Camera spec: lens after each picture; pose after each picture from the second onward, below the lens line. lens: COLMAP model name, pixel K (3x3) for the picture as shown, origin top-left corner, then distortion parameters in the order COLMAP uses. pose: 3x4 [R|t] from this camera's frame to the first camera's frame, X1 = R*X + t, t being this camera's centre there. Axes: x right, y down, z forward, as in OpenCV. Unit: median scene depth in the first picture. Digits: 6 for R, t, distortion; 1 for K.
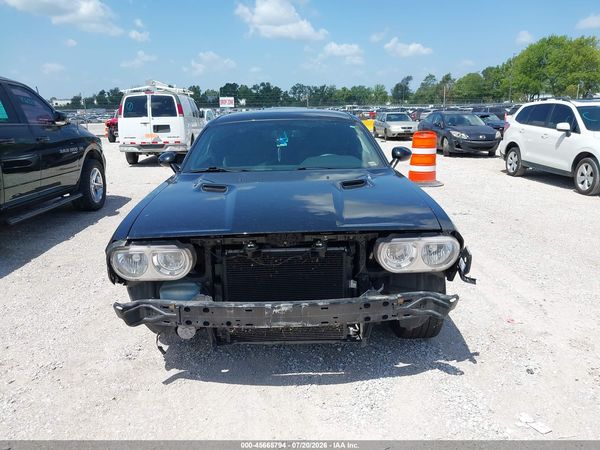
lens RADIAL K [[470.4, 0, 294.4], [0, 470.4, 232.5], [0, 0, 1]] dist [-0.000618, -0.005165]
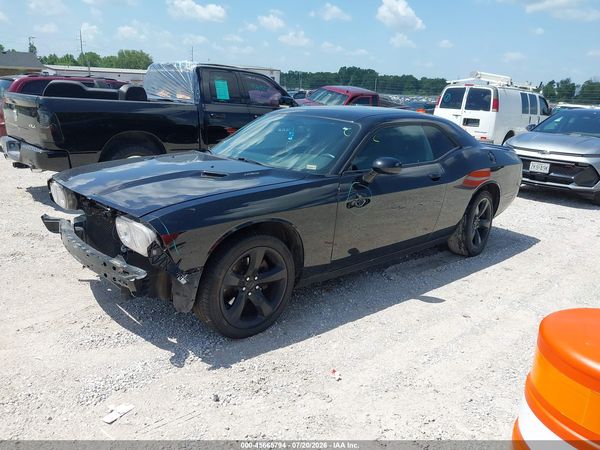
lens RADIAL K [[470.4, 0, 294.4], [0, 470.4, 232.5], [0, 0, 1]] dist [-0.000618, -0.005165]
pose [[0.649937, 0.258013, -0.714850, 1.173422], [-0.243131, 0.961765, 0.126080, -0.176093], [0.720048, 0.091859, 0.687817, 0.437635]]
